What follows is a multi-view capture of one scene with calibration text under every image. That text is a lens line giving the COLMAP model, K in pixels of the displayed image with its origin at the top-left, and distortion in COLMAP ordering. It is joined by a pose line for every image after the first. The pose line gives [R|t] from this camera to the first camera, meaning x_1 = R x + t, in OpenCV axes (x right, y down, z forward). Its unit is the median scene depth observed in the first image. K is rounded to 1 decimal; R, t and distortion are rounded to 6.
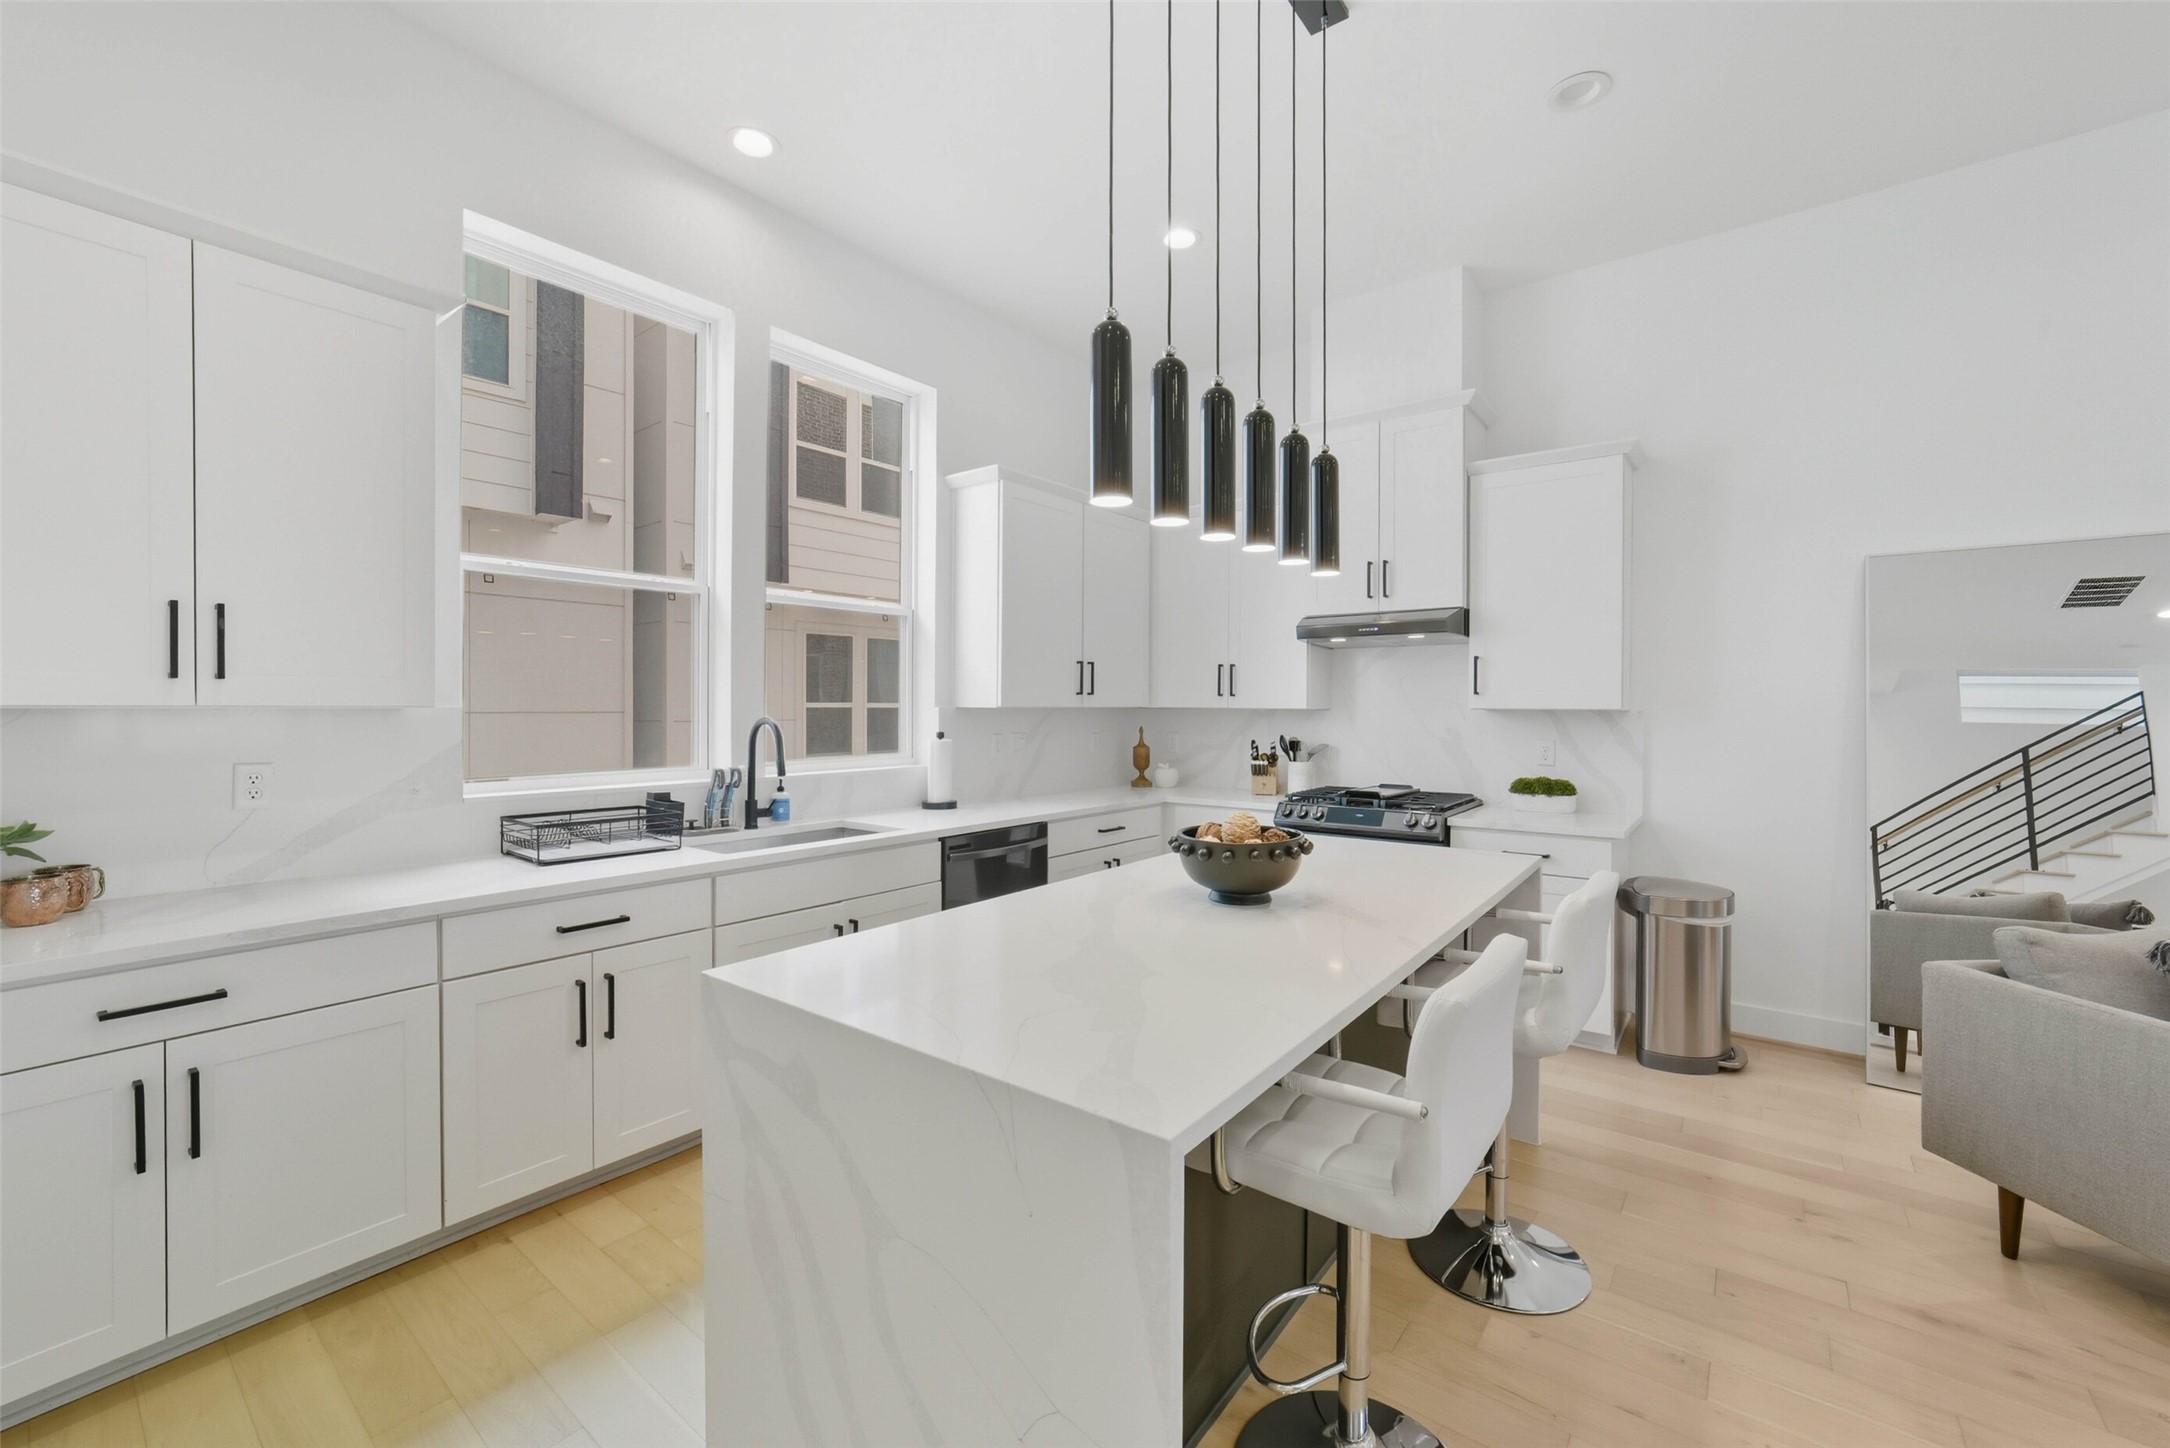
lens RADIAL K [[875.5, 0, 1101.6], [0, 875.5, 723.3], [0, 0, 1]] dist [-0.021595, 0.011433]
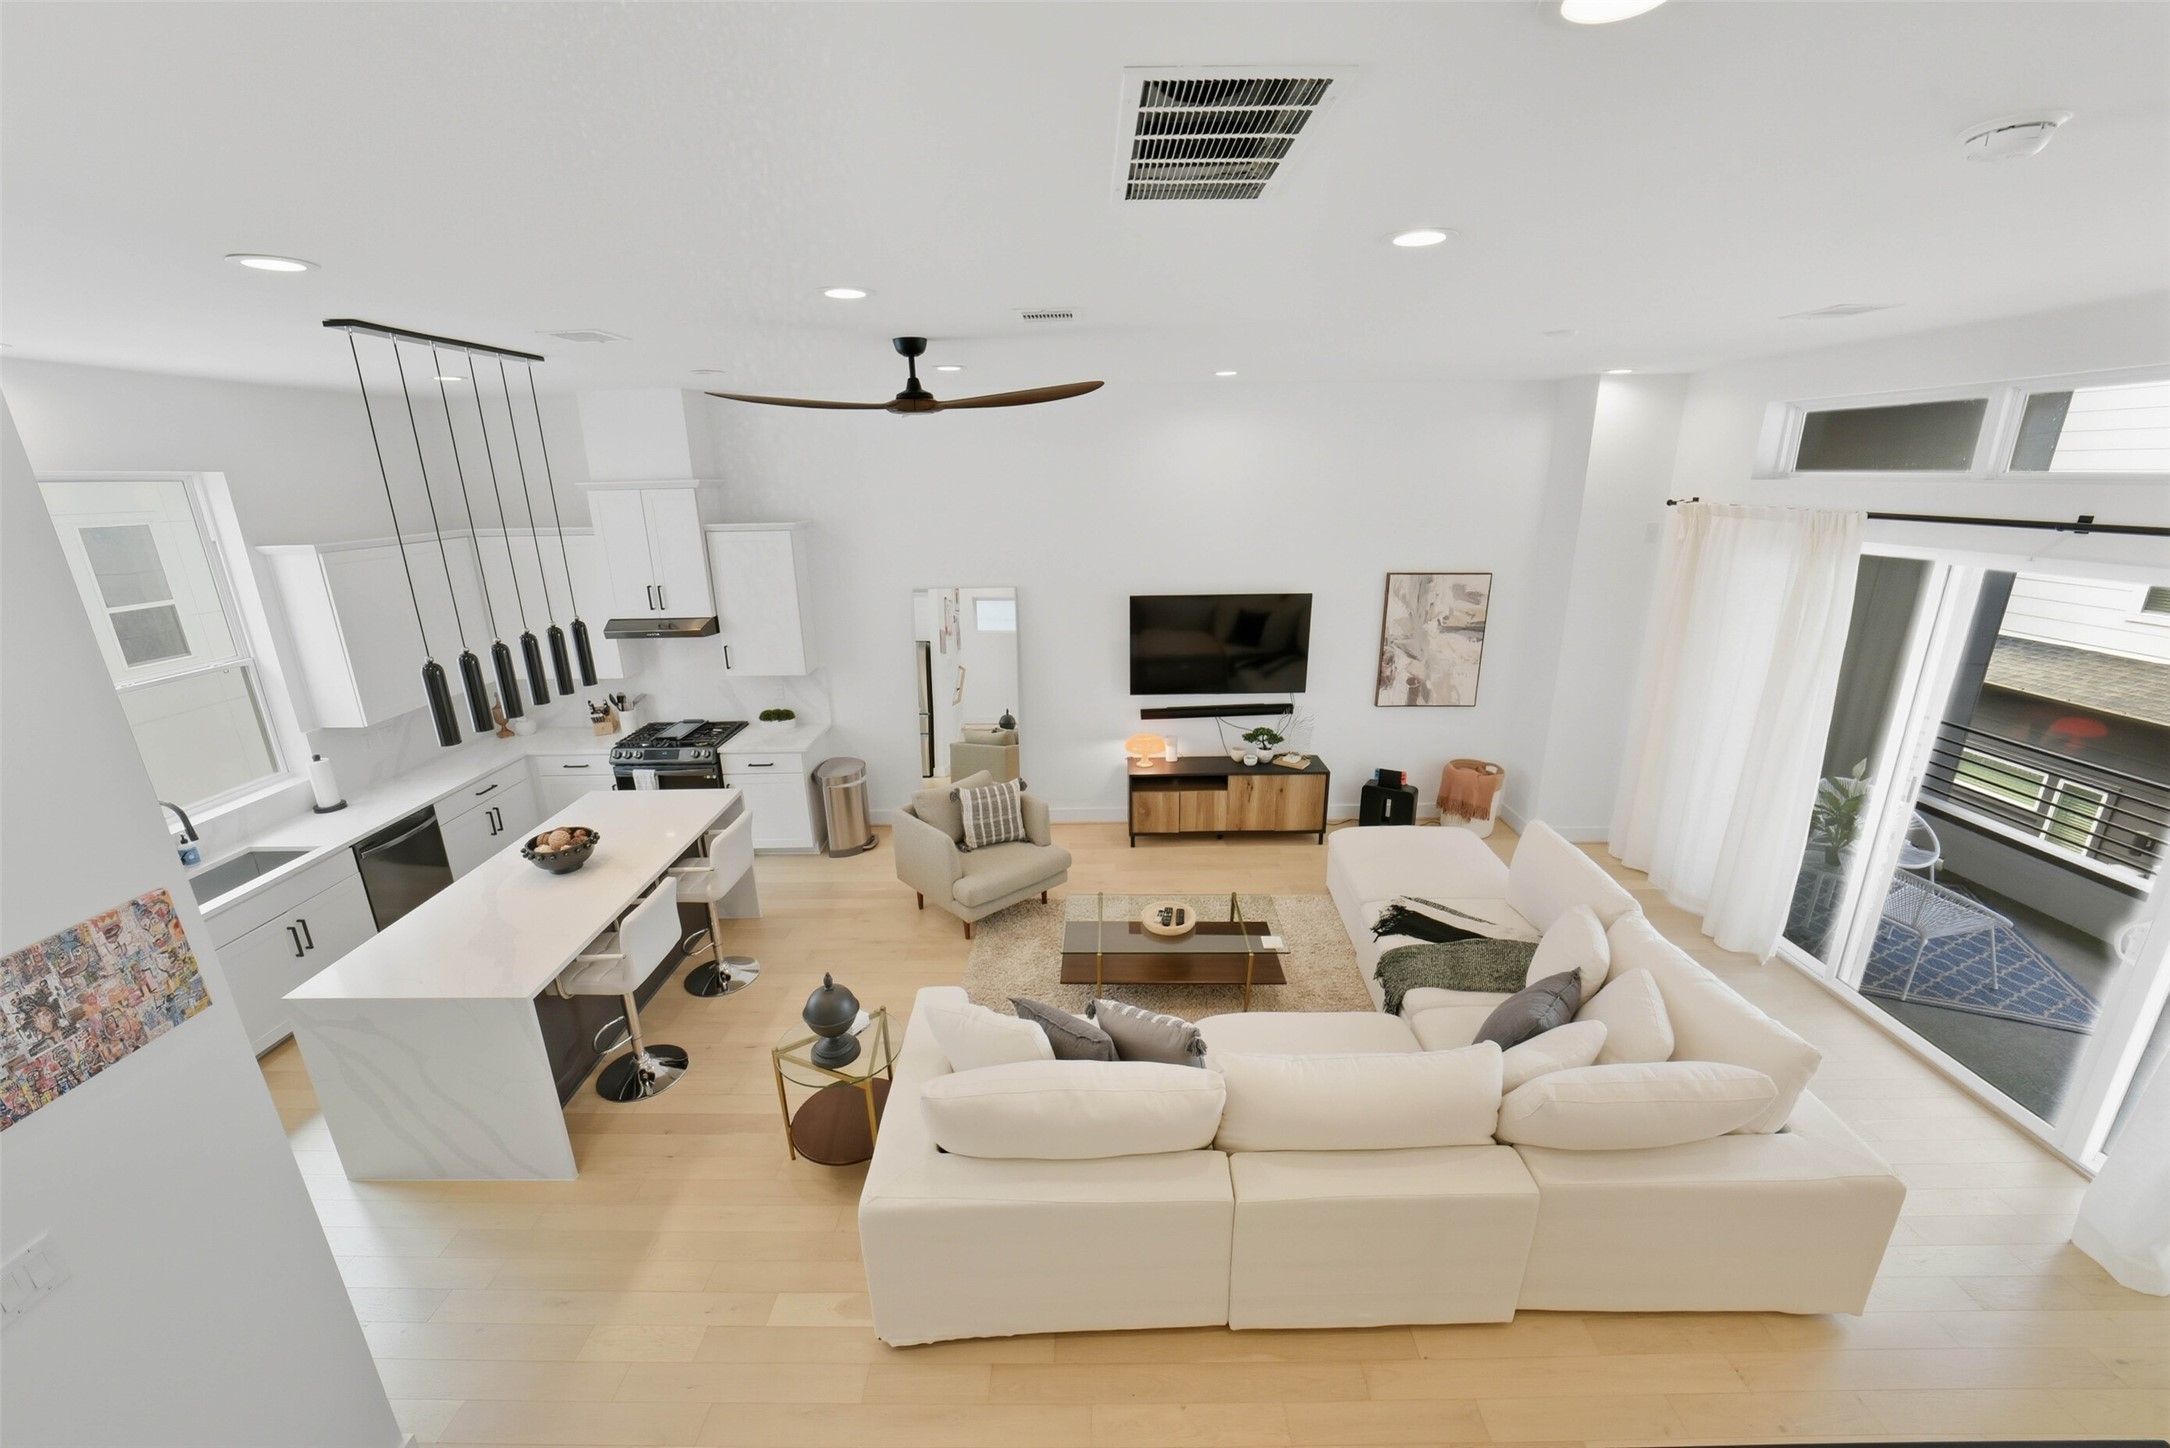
lens RADIAL K [[875.5, 0, 1101.6], [0, 875.5, 723.3], [0, 0, 1]] dist [-0.021595, 0.011433]
pose [[0.806385, -0.193377, 0.558882, 0.052571], [0.030317, 0.957304, 0.287491, -0.387196], [-0.590614, -0.214885, 0.777817, -0.729571]]
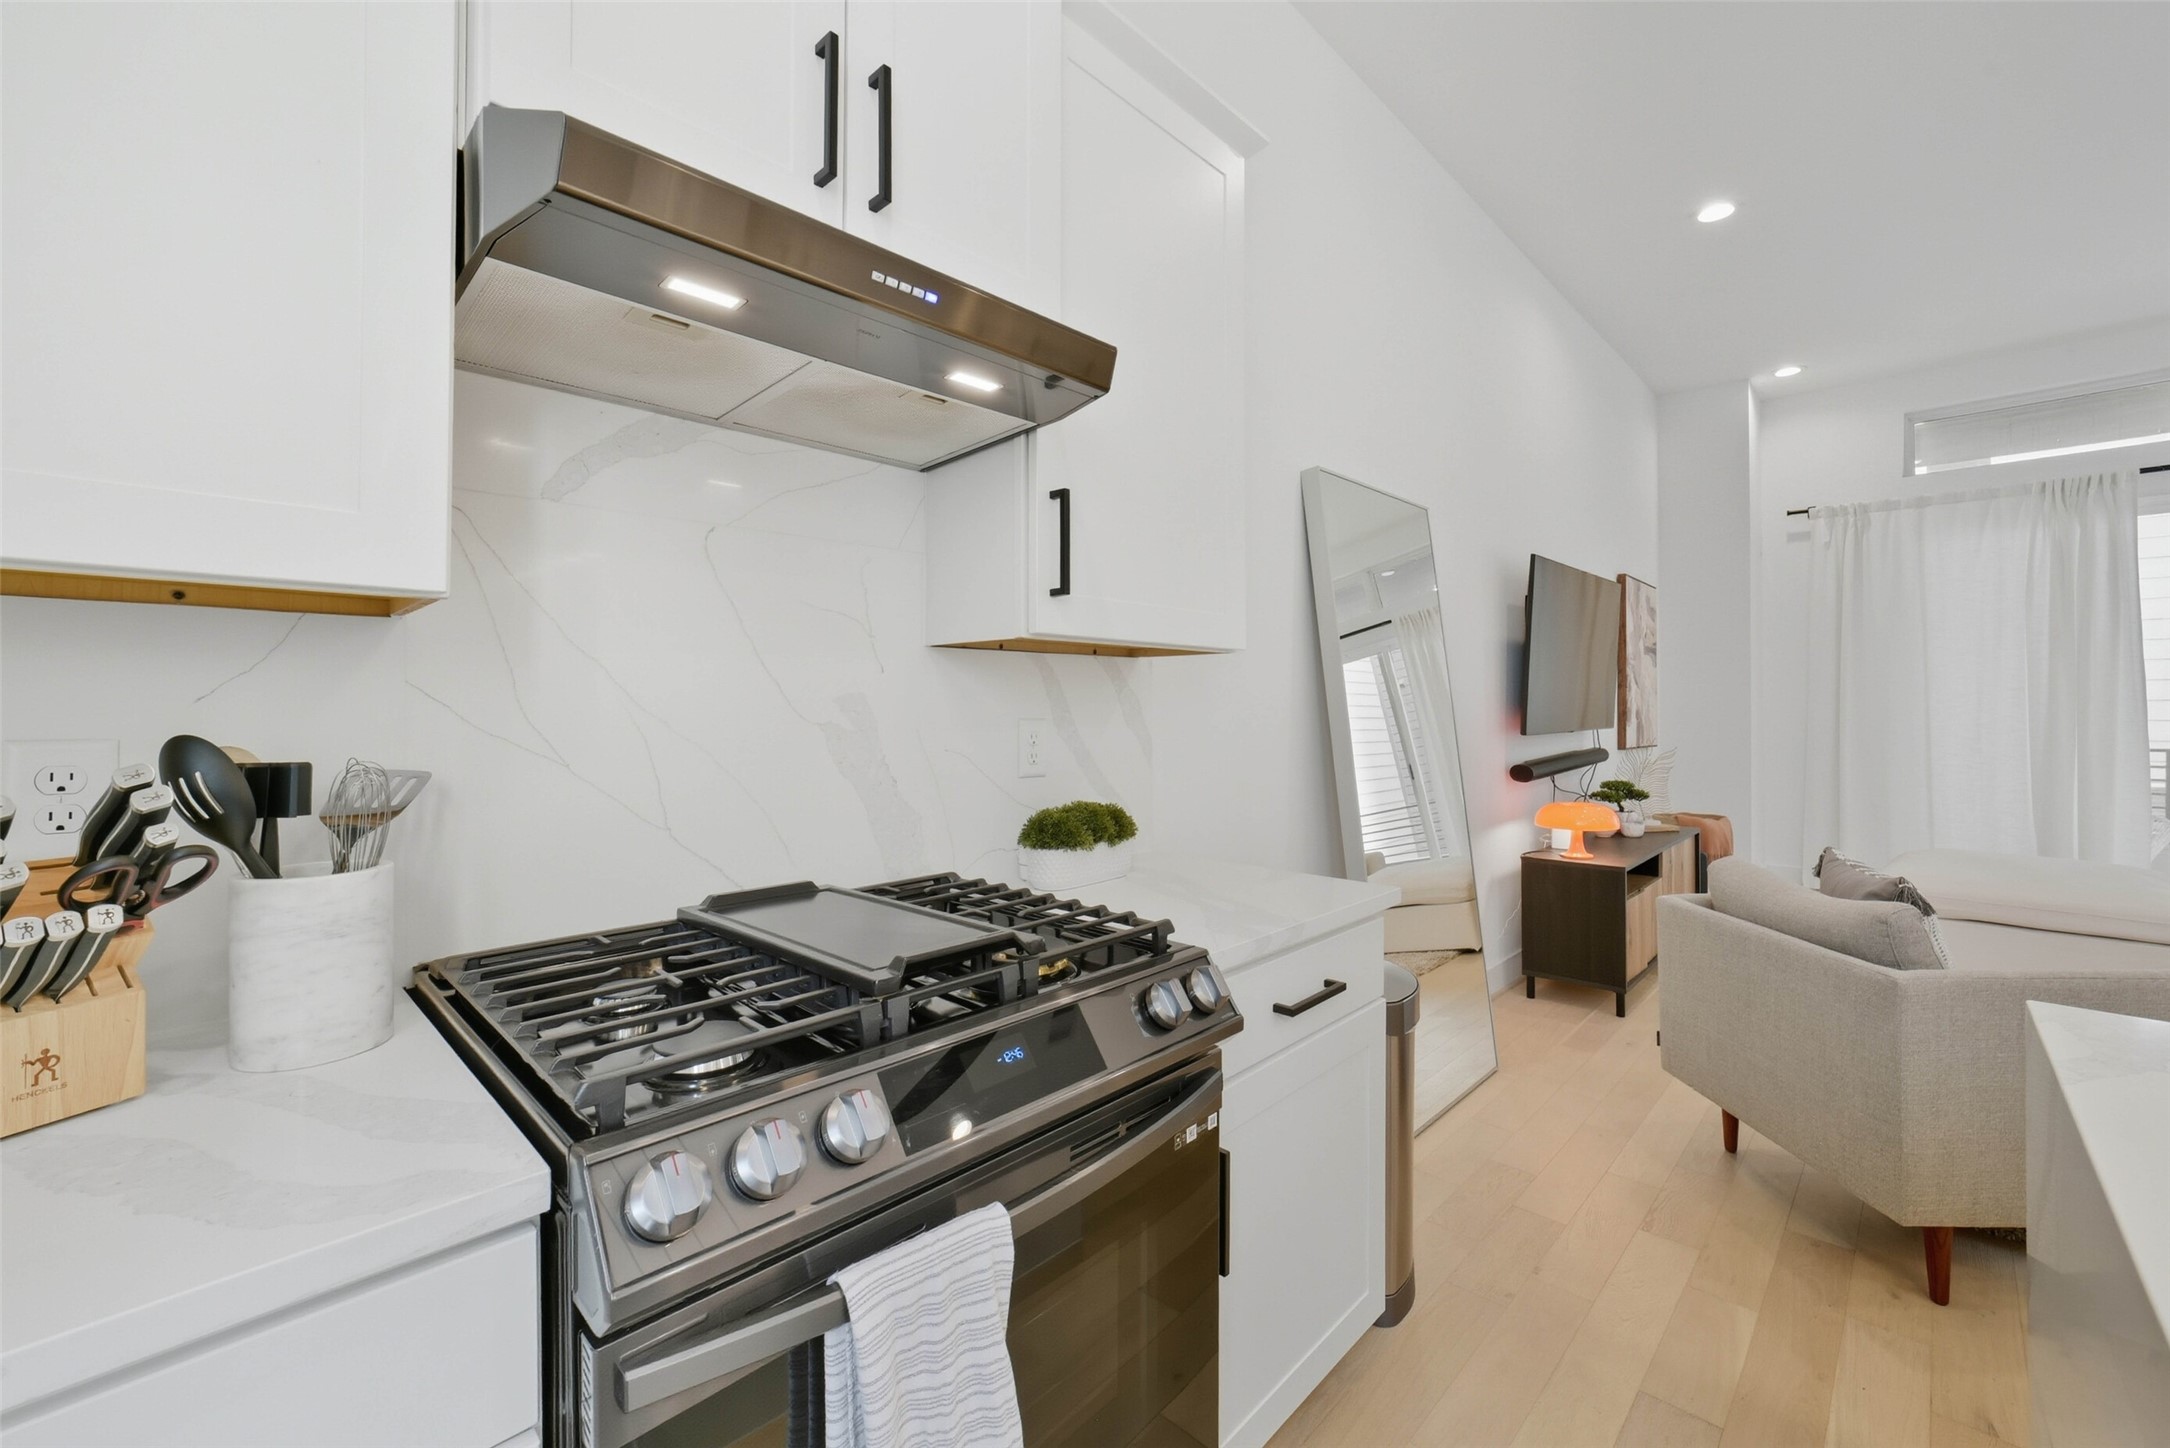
lens RADIAL K [[875.5, 0, 1101.6], [0, 875.5, 723.3], [0, 0, 1]] dist [-0.021595, 0.011433]
pose [[0.129721, -0.025259, 0.991229, 0.069953], [0.020375, 0.999532, 0.022804, 0.012461], [-0.991341, 0.017238, 0.130175, 0.926342]]
